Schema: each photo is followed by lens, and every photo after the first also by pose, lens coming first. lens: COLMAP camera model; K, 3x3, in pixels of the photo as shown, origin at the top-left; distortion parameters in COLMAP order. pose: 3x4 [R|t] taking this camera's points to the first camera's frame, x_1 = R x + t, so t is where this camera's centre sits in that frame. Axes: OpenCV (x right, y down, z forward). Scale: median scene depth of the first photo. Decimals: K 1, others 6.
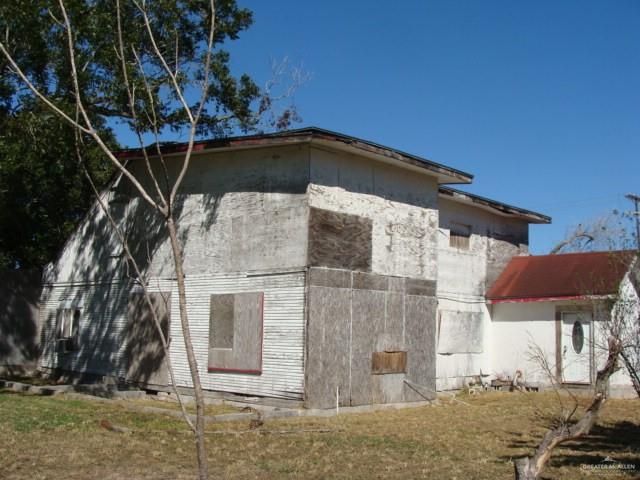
lens RADIAL K [[744.1, 0, 320.0], [0, 744.1, 240.0], [0, 0, 1]] dist [-0.156637, 0.016051]
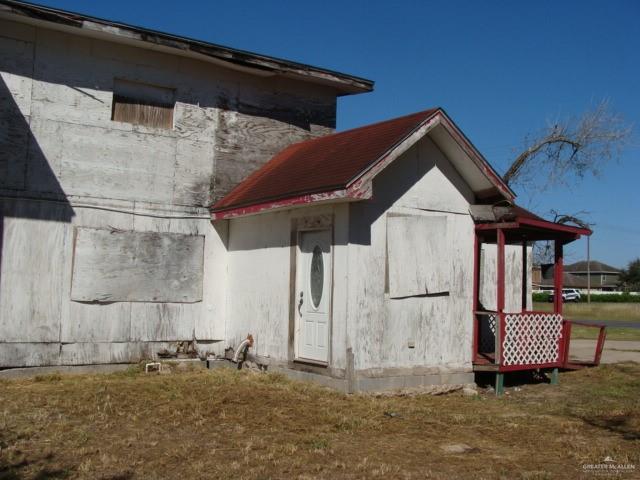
lens RADIAL K [[744.1, 0, 320.0], [0, 744.1, 240.0], [0, 0, 1]] dist [-0.156637, 0.016051]
pose [[0.983998, -0.010207, -0.177888, 0.426382], [0.021108, 0.998005, 0.059499, 0.070111], [0.176926, -0.062302, 0.982250, 0.438288]]
